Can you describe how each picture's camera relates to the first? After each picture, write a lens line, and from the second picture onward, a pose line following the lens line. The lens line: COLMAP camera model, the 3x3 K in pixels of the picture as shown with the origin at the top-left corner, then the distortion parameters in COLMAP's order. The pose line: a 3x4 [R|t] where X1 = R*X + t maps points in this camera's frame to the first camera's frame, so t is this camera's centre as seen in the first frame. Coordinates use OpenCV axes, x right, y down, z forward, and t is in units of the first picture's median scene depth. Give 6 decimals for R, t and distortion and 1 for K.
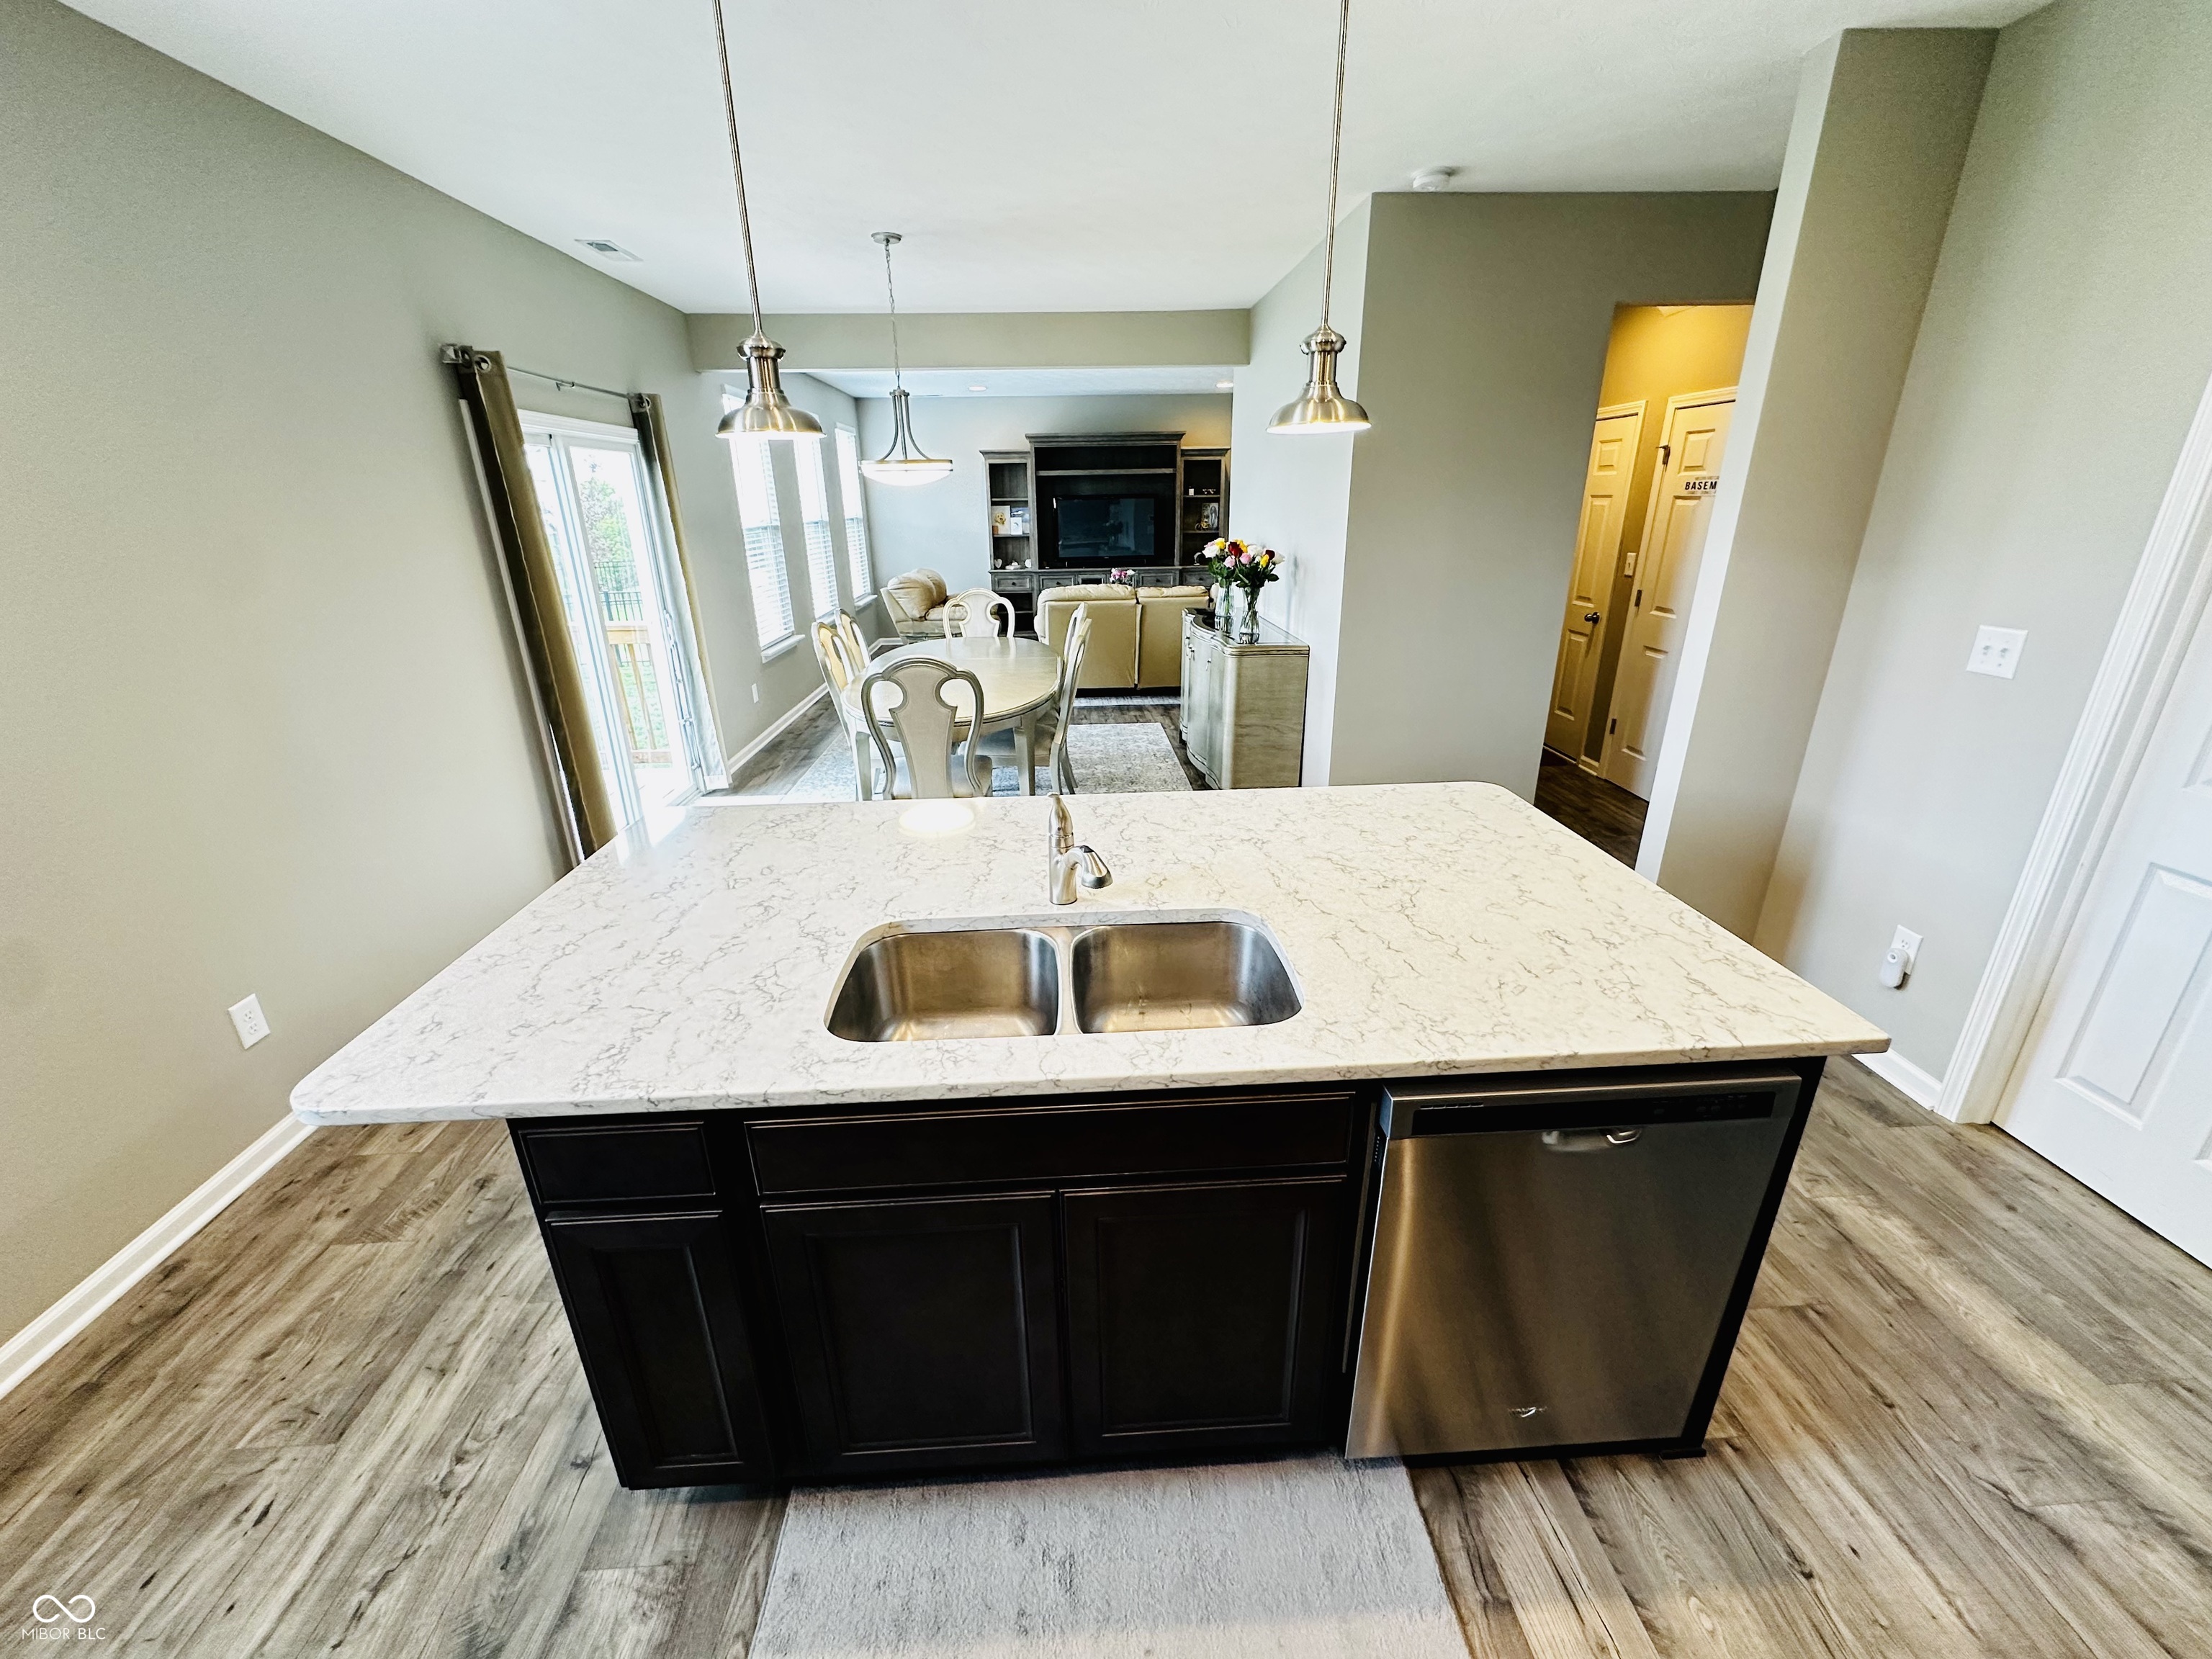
lens RADIAL K [[878.4, 0, 1104.9], [0, 878.4, 829.4], [0, 0, 1]] dist [-0.009004, 0.000110]
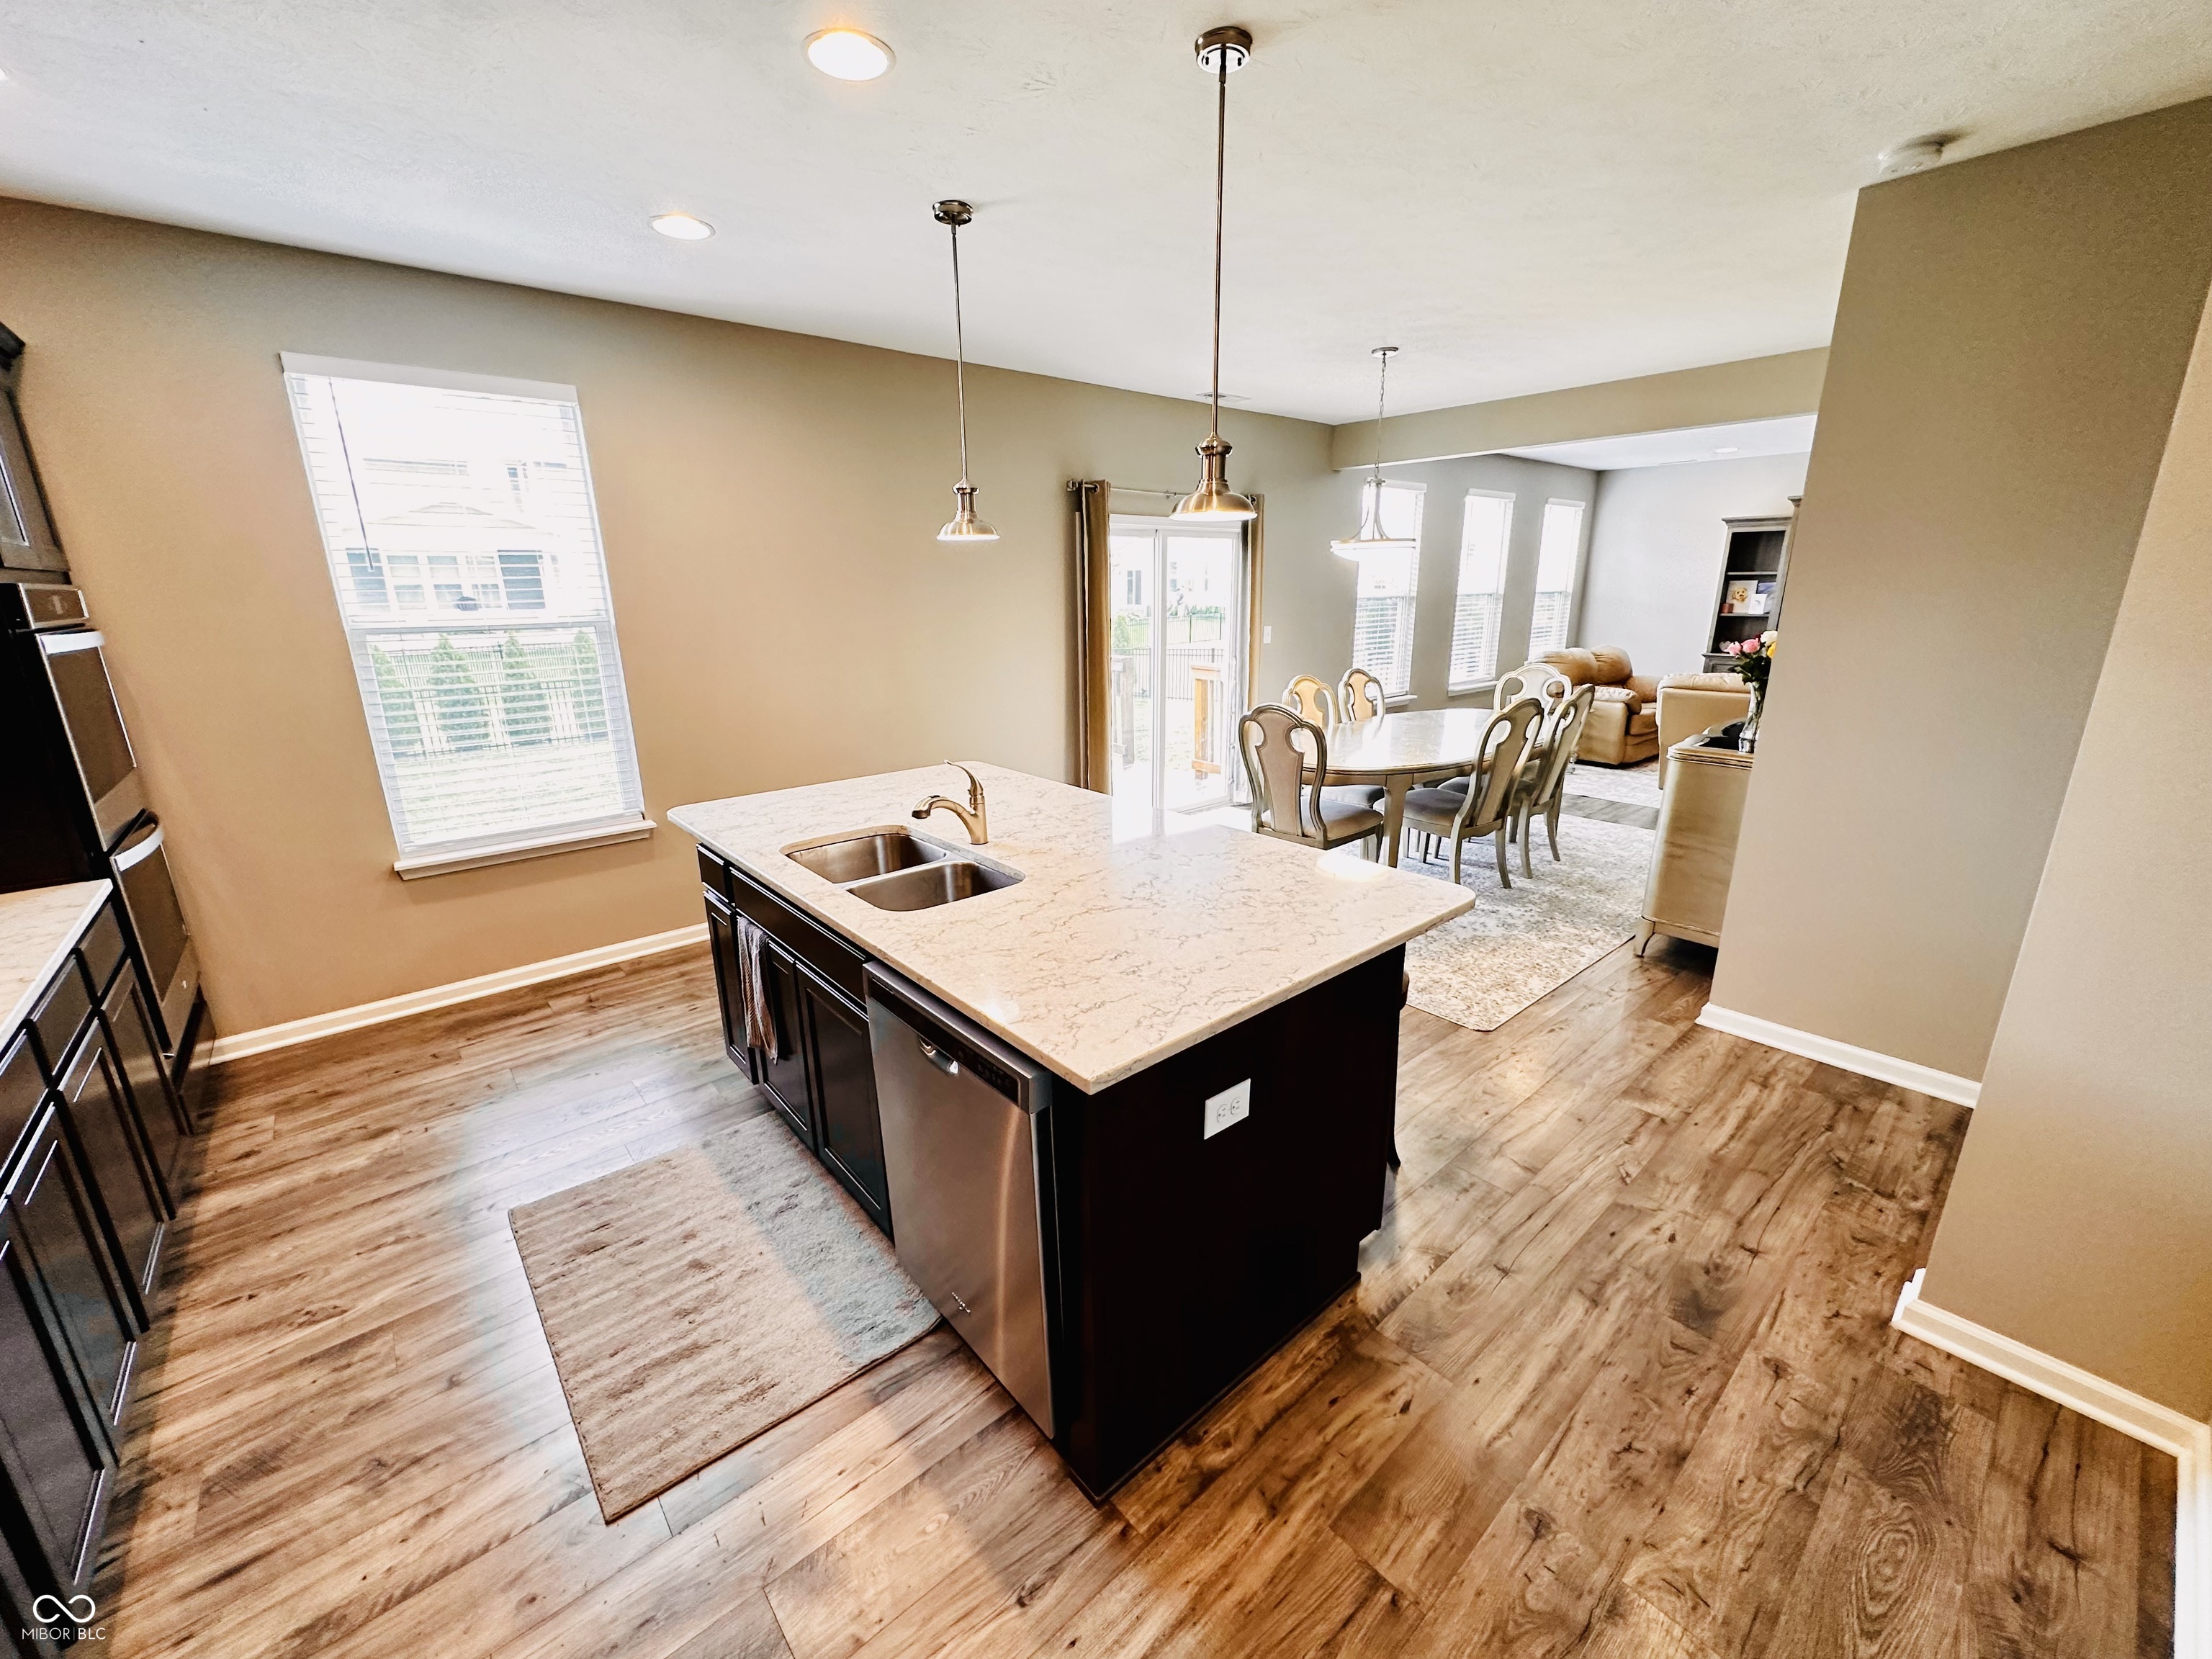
lens RADIAL K [[878.4, 0, 1106.5], [0, 878.4, 829.7], [0, 0, 1]] dist [-0.009004, 0.000110]
pose [[0.612931, 0.221676, -0.758403, 1.181225], [-0.277013, 0.959204, 0.056492, -0.081586], [0.739987, 0.175462, 0.649333, 0.201856]]
